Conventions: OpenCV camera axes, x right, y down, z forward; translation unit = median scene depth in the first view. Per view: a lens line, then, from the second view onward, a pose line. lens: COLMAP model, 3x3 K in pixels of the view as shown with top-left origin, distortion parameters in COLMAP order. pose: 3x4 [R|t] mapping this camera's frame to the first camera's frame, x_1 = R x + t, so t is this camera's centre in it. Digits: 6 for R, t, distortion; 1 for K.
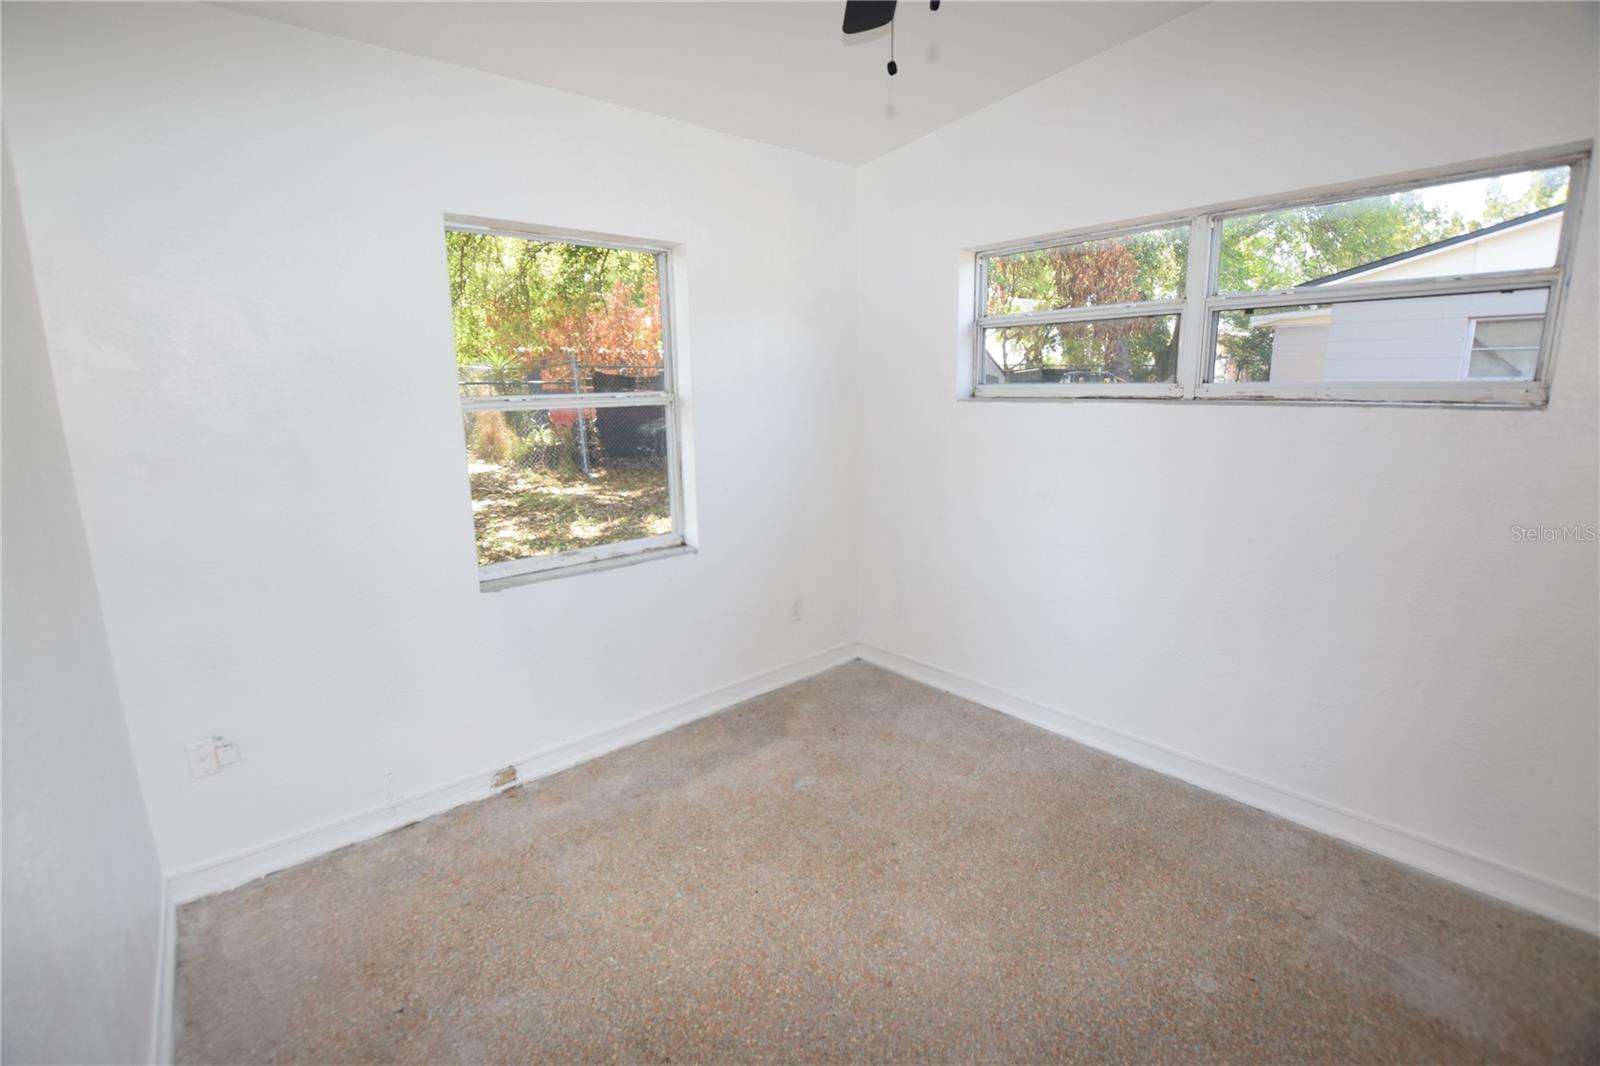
lens RADIAL K [[704.0, 0, 796.0], [0, 704.0, 535.3], [0, 0, 1]] dist [-0.033595, 0.004128]
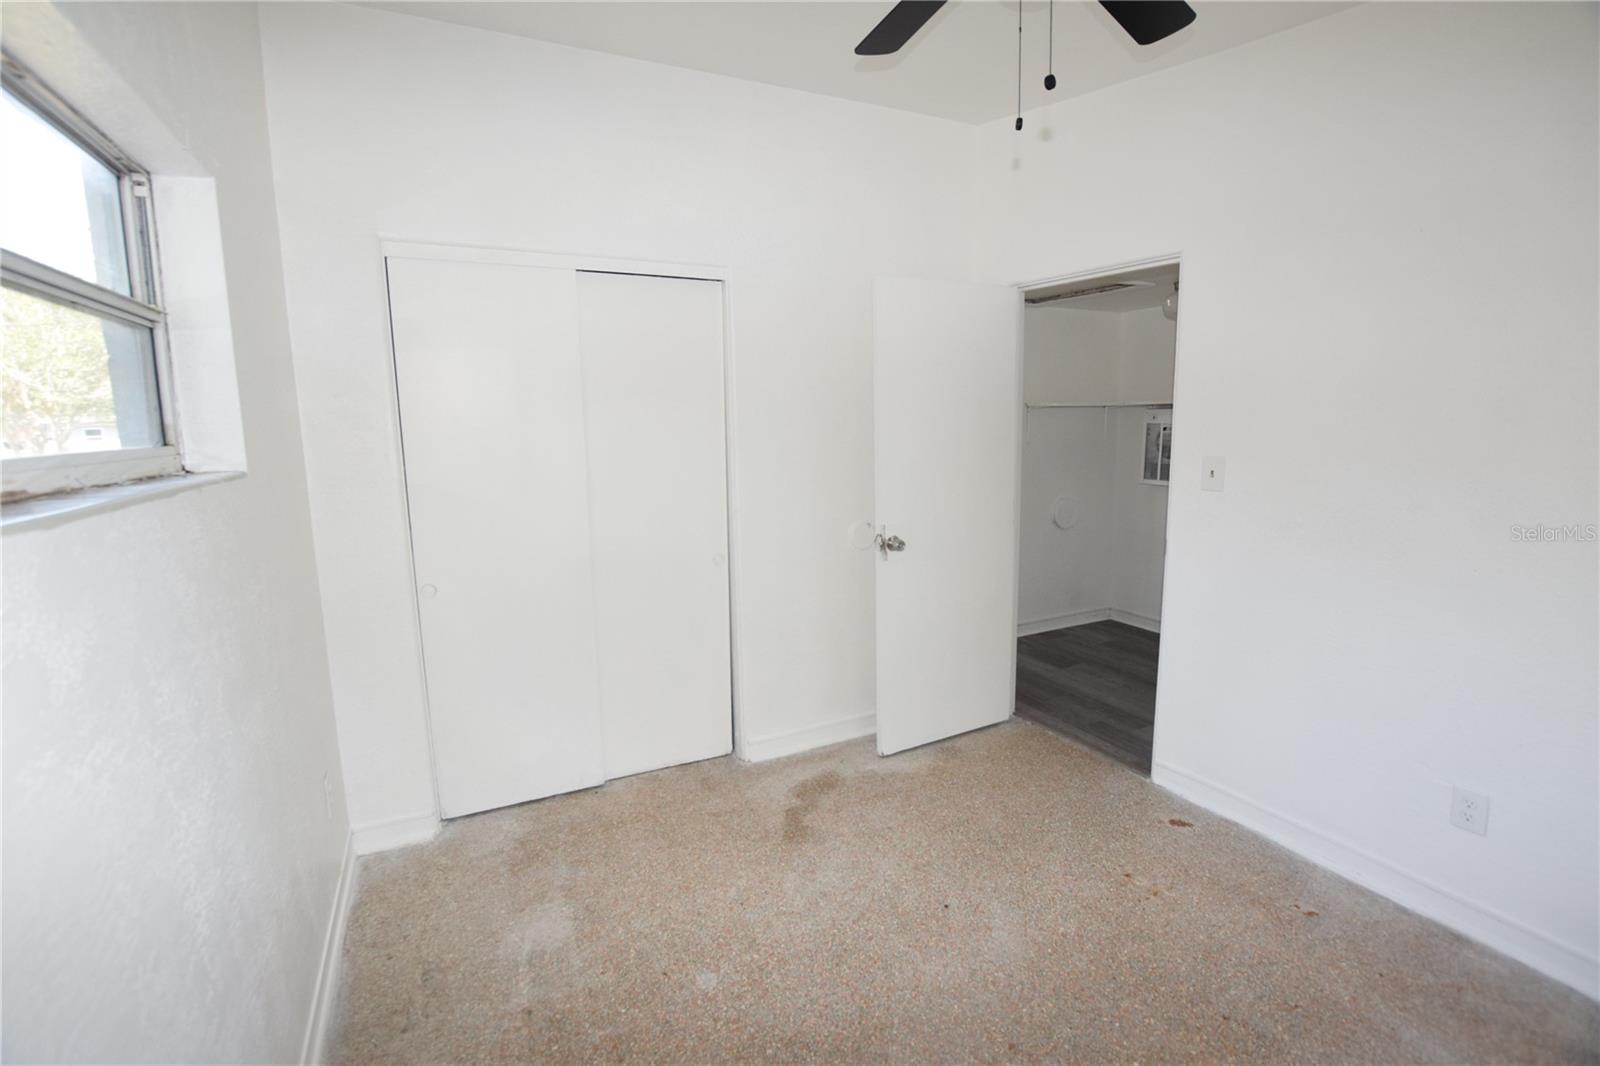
lens RADIAL K [[704.0, 0, 790.7], [0, 704.0, 526.3], [0, 0, 1]] dist [-0.033595, 0.004128]
pose [[-0.967527, -0.007646, 0.252653, 0.134718], [0.082093, 0.935853, 0.342694, -0.259227], [-0.239066, 0.352307, -0.904836, 1.160205]]
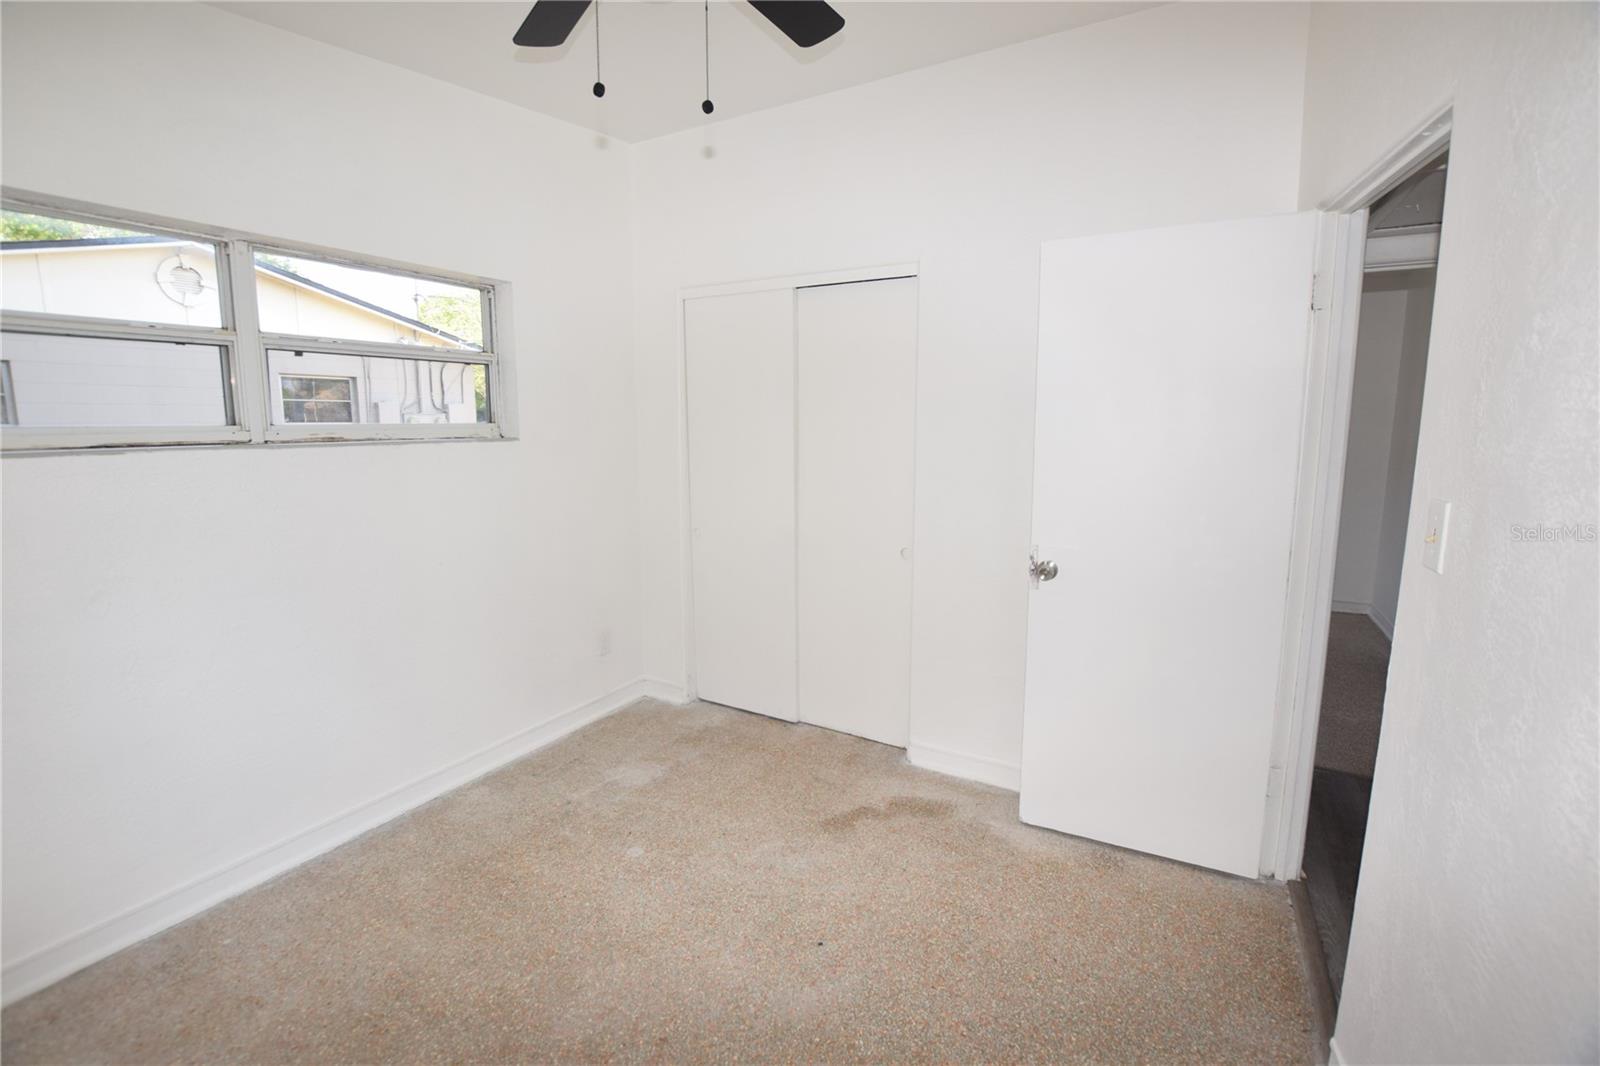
lens RADIAL K [[704.0, 0, 801.0], [0, 704.0, 524.2], [0, 0, 1]] dist [-0.033595, 0.004128]
pose [[-0.332409, -0.124515, 0.934880, -0.507415], [0.198173, 0.959896, 0.198309, -0.132338], [-0.922080, 0.251188, -0.294403, 0.639792]]
